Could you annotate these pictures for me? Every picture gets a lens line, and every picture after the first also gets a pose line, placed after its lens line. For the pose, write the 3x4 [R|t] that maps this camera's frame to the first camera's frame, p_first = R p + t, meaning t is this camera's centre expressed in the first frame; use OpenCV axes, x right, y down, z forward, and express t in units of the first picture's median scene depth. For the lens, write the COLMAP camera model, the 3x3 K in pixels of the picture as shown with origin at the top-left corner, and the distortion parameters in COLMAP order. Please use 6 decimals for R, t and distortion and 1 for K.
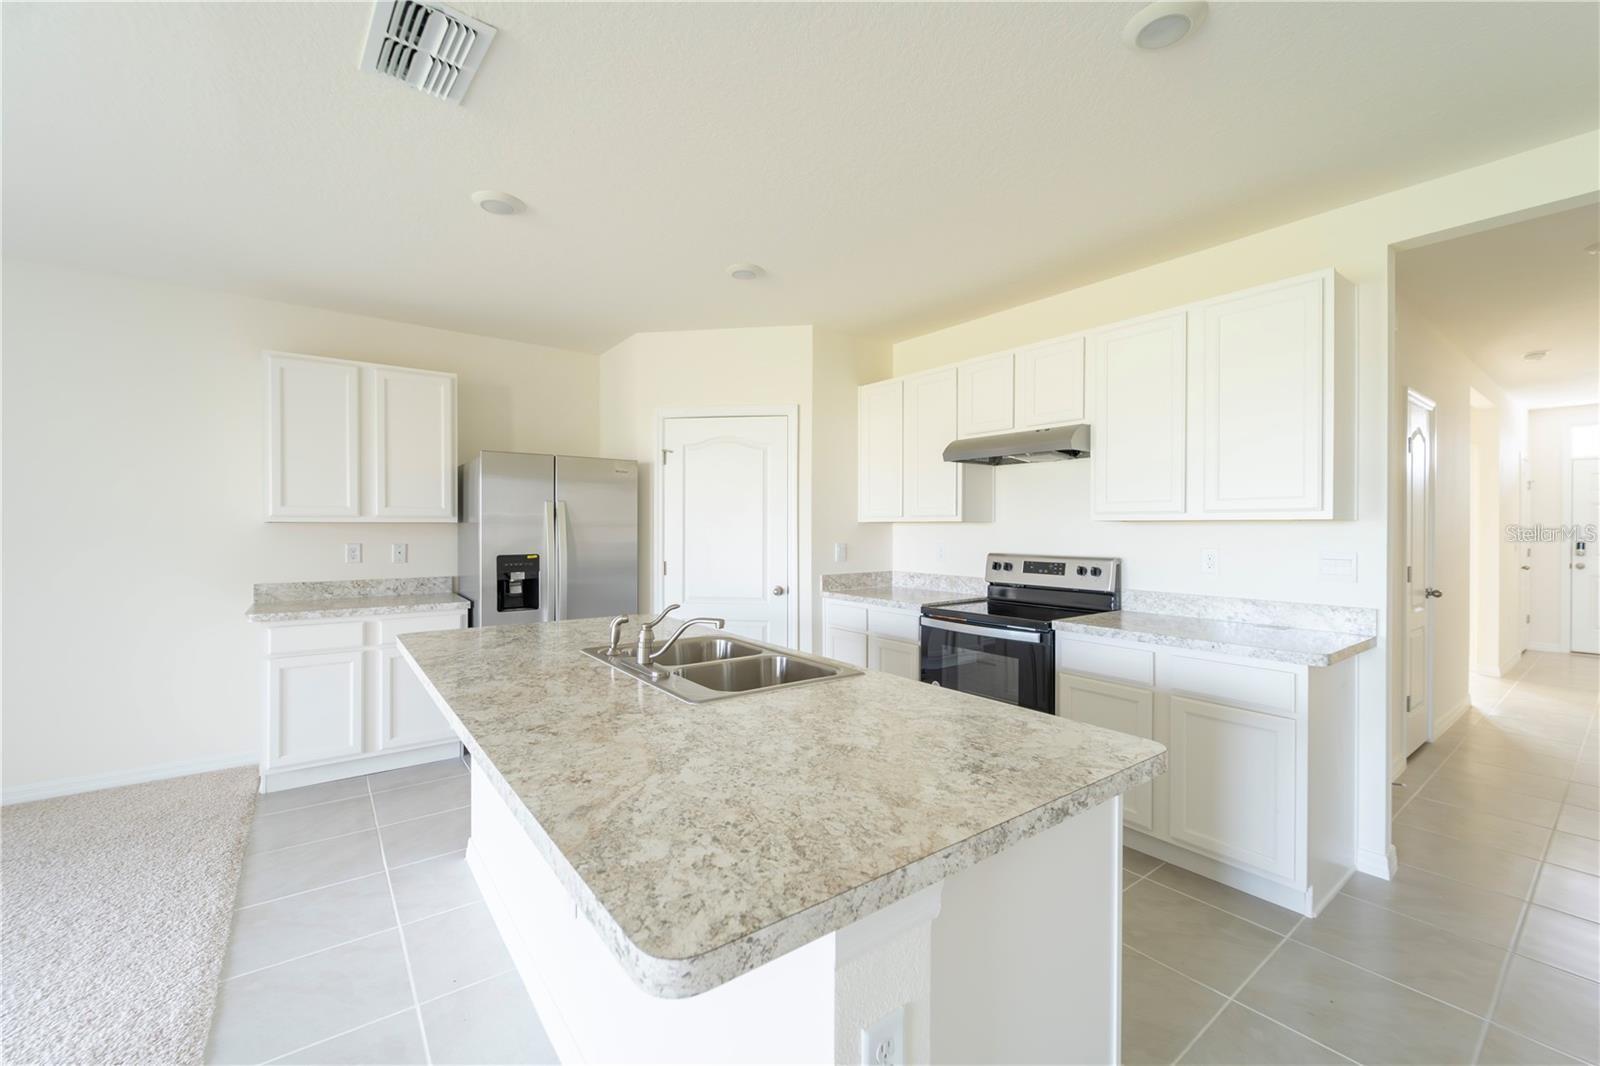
lens RADIAL K [[646.5, 0, 800.0], [0, 646.5, 533.0], [0, 0, 1]] dist [0.001605, -0.000168]
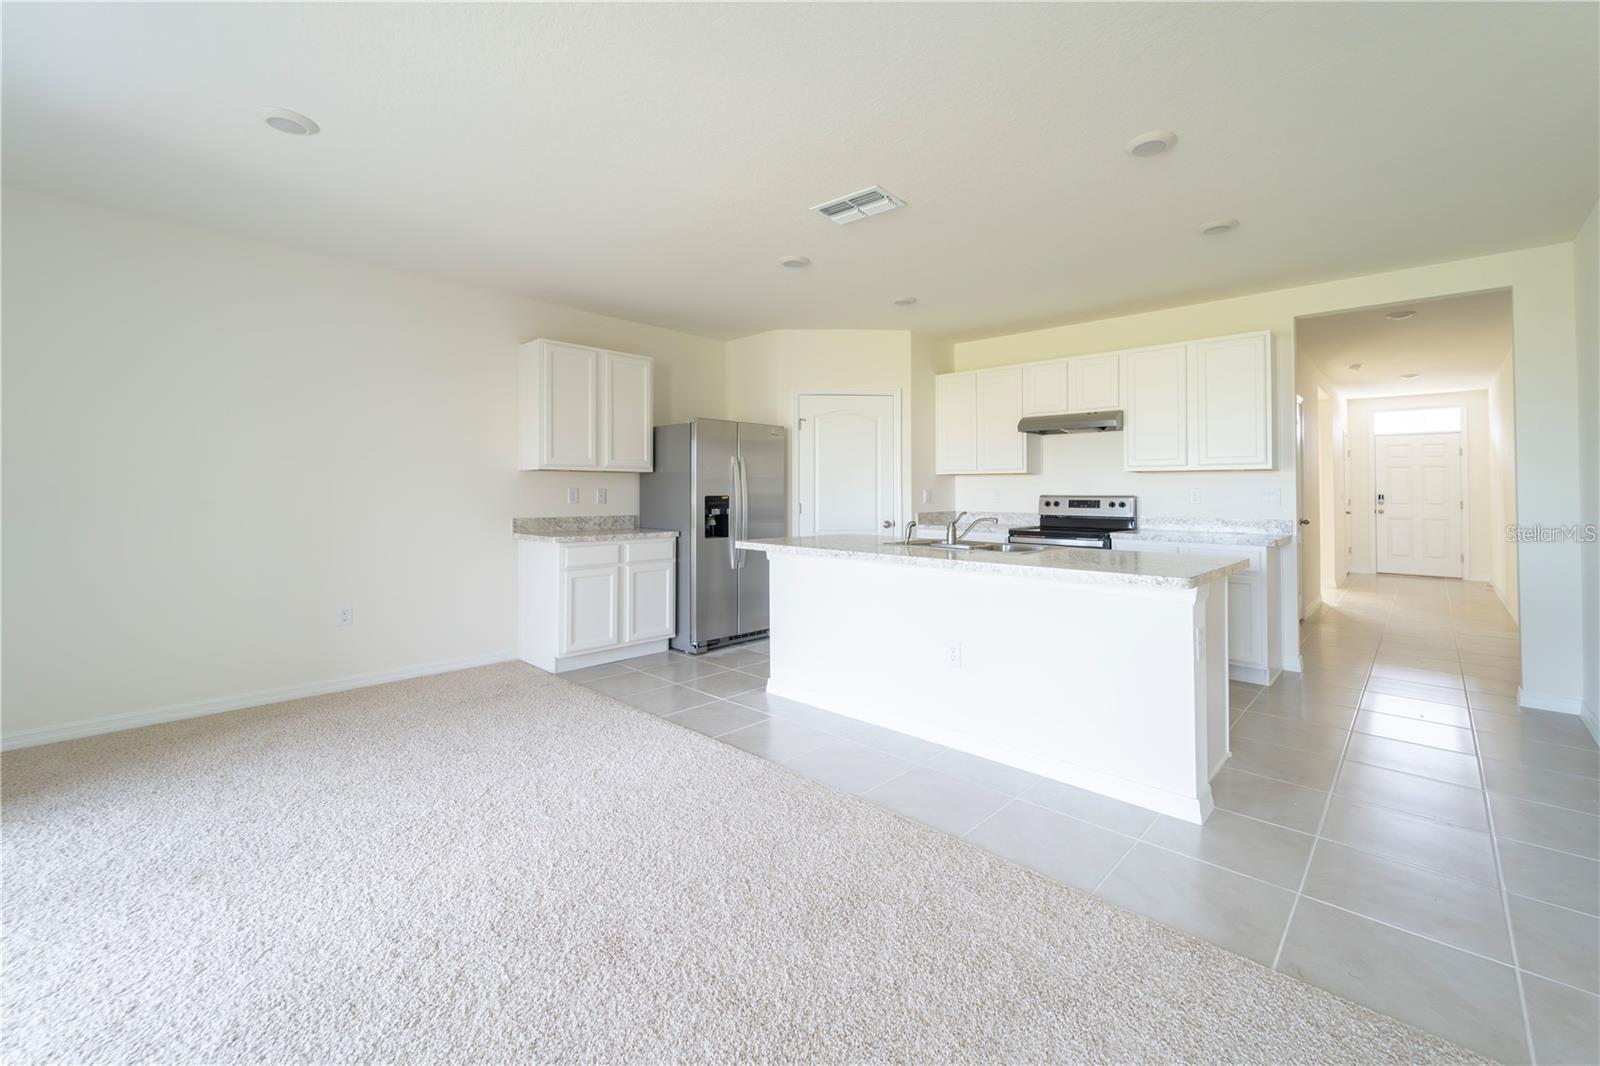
lens RADIAL K [[663.3, 0, 801.3], [0, 663.3, 481.3], [0, 0, 1]] dist [0.000633, 0.000019]
pose [[0.986295, 0.003700, 0.164951, -0.491806], [0.000322, 0.999704, -0.024346, 0.036926], [-0.164992, 0.024066, 0.986001, -0.383609]]
